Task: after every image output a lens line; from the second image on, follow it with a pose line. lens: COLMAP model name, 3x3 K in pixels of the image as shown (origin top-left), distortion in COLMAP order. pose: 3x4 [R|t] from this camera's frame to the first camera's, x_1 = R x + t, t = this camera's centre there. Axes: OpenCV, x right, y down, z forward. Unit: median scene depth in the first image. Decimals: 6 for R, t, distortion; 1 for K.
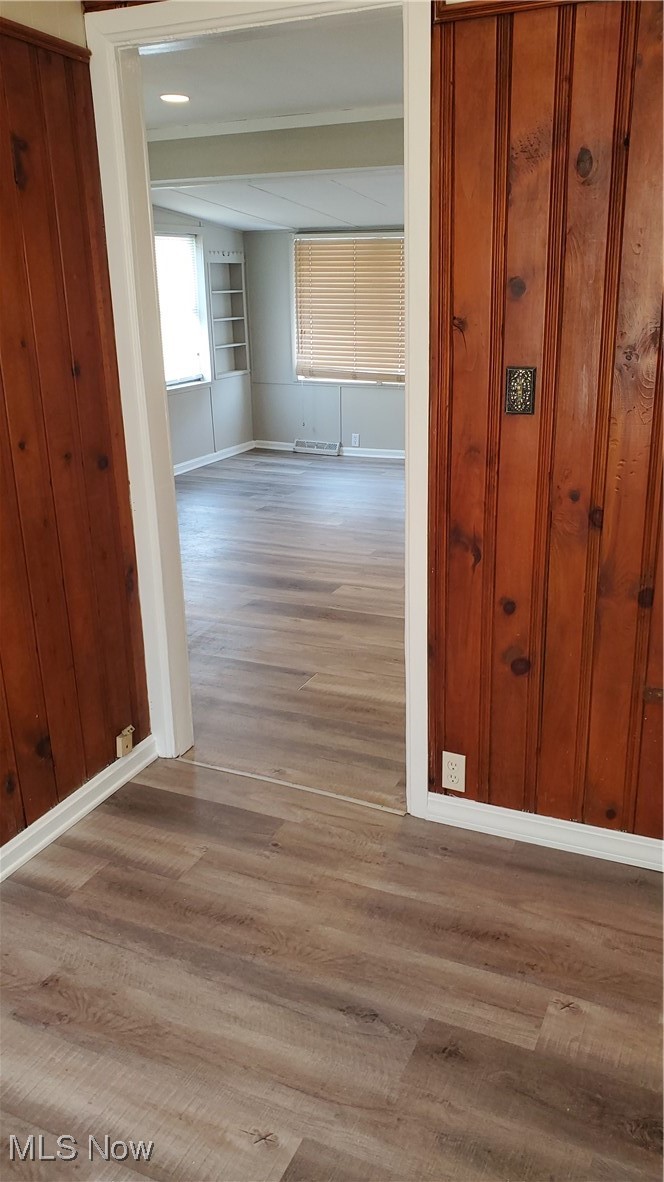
lens RADIAL K [[919.4, 0, 336.9], [0, 919.4, 588.7], [0, 0, 1]] dist [0.044917, -0.047890]
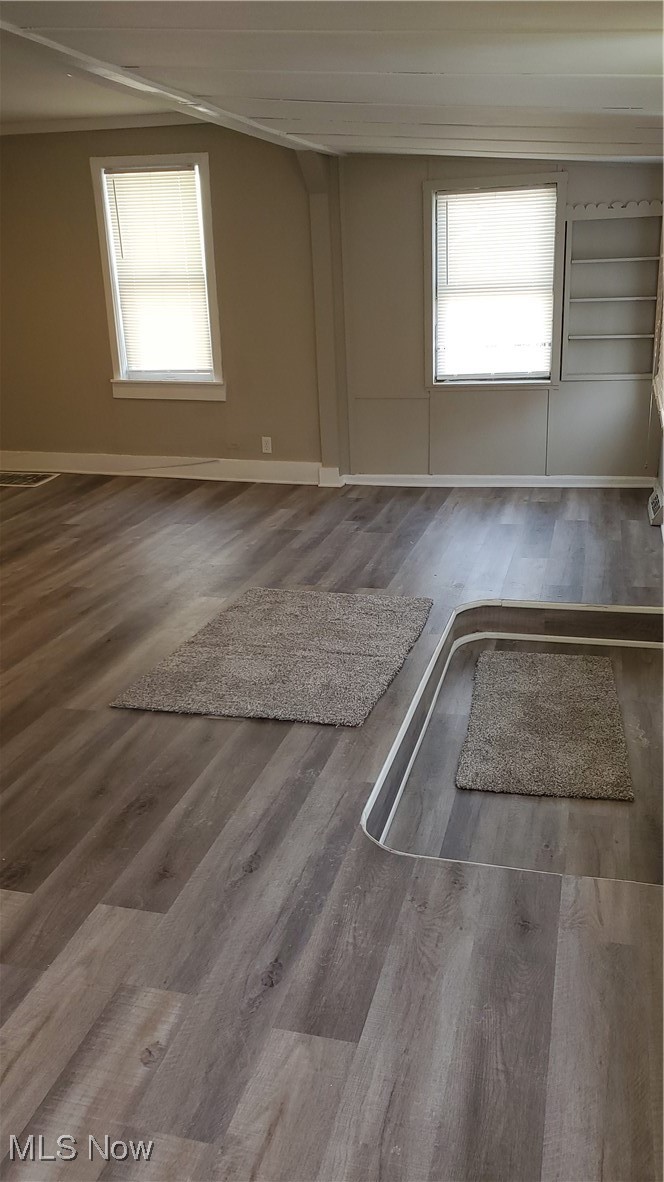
lens RADIAL K [[919.4, 0, 333.8], [0, 919.4, 593.1], [0, 0, 1]] dist [0.044917, -0.047890]
pose [[0.147778, 0.334006, -0.930915, 0.588741], [-0.272709, 0.918521, 0.286268, -0.232492], [0.950680, 0.211565, 0.226823, 0.692709]]
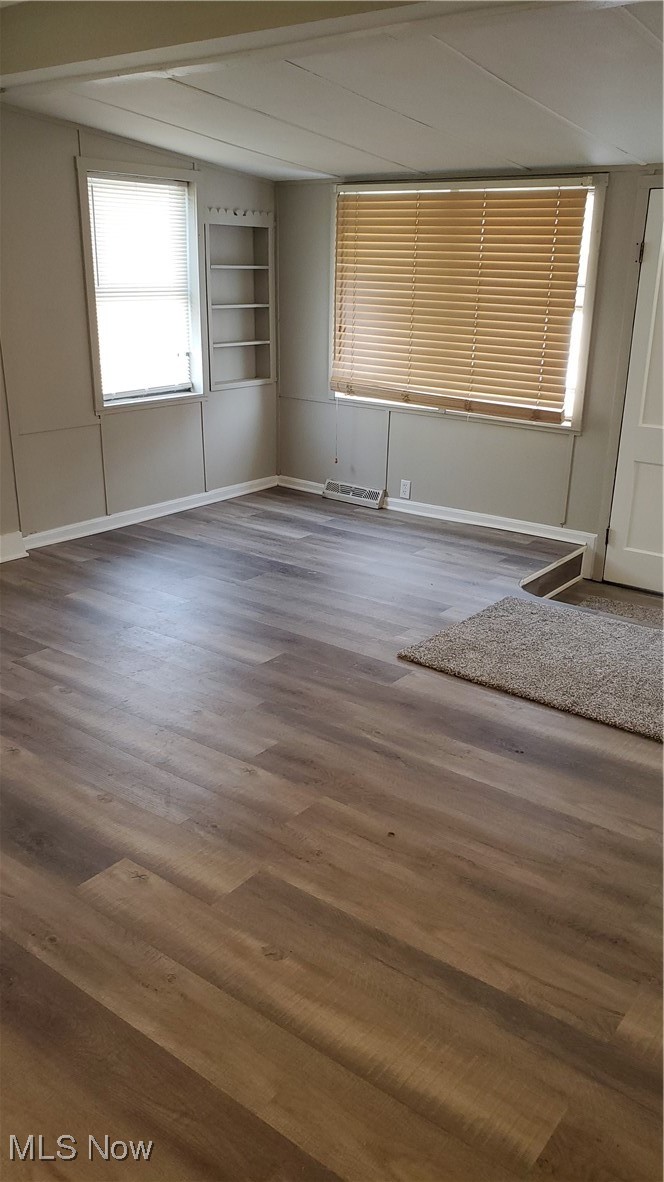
lens RADIAL K [[919.4, 0, 328.7], [0, 919.4, 594.5], [0, 0, 1]] dist [0.044917, -0.047890]
pose [[0.972805, 0.103804, -0.207063, 0.119079], [-0.099876, 0.994567, 0.029364, -0.100779], [0.208986, -0.007885, 0.977887, 0.323265]]
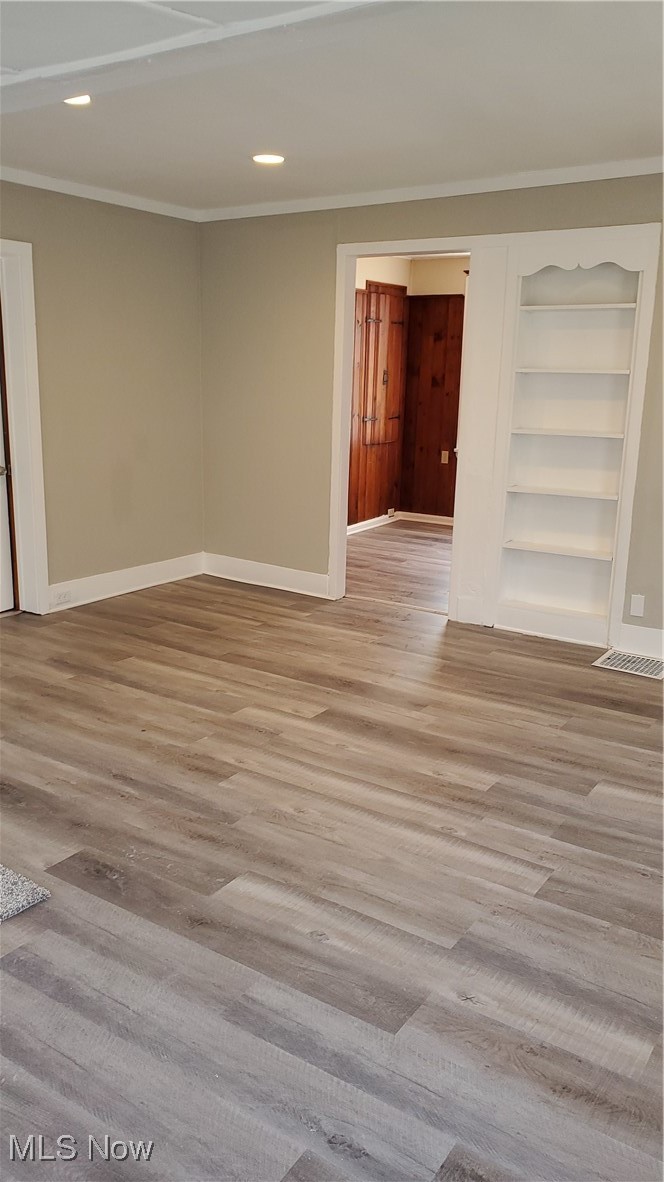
lens RADIAL K [[919.4, 0, 335.0], [0, 919.4, 592.0], [0, 0, 1]] dist [0.044917, -0.047890]
pose [[-0.986752, -0.045242, 0.155800, -0.082878], [0.044183, 0.849091, 0.526396, -0.318089], [-0.156104, 0.526306, -0.835843, 0.970114]]
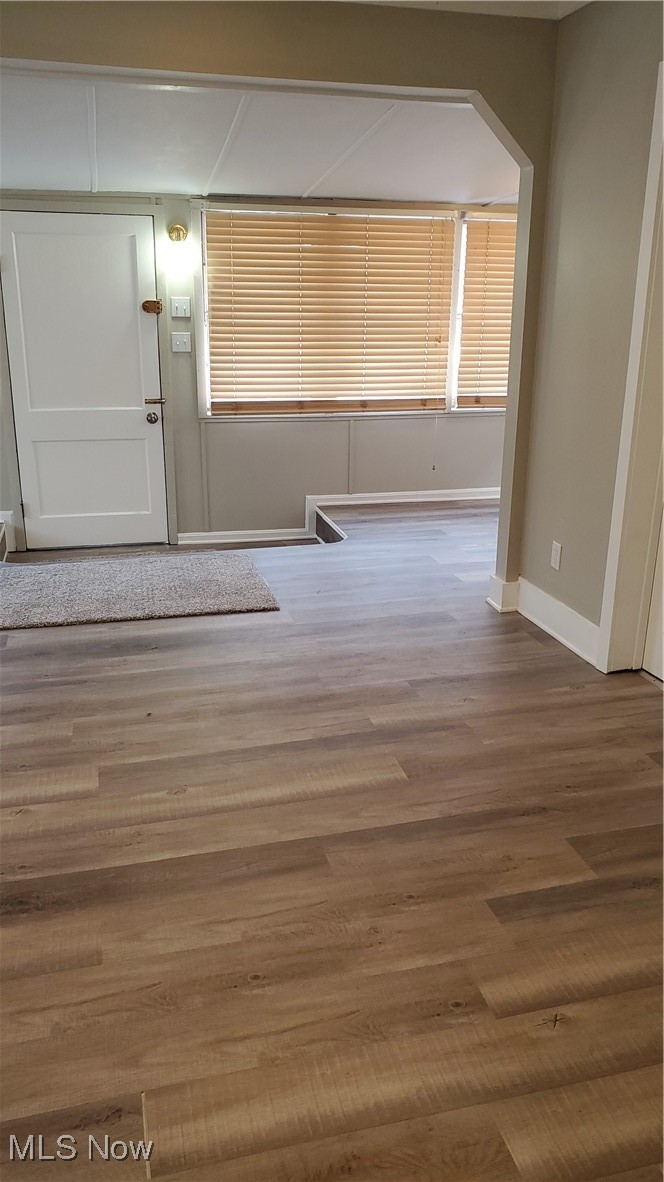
lens RADIAL K [[919.4, 0, 344.7], [0, 919.4, 590.7], [0, 0, 1]] dist [0.044917, -0.047890]
pose [[0.776734, -0.184409, 0.602227, -0.080570], [0.187363, 0.980541, 0.058598, -0.074240], [-0.601314, 0.067320, 0.796171, 0.256956]]
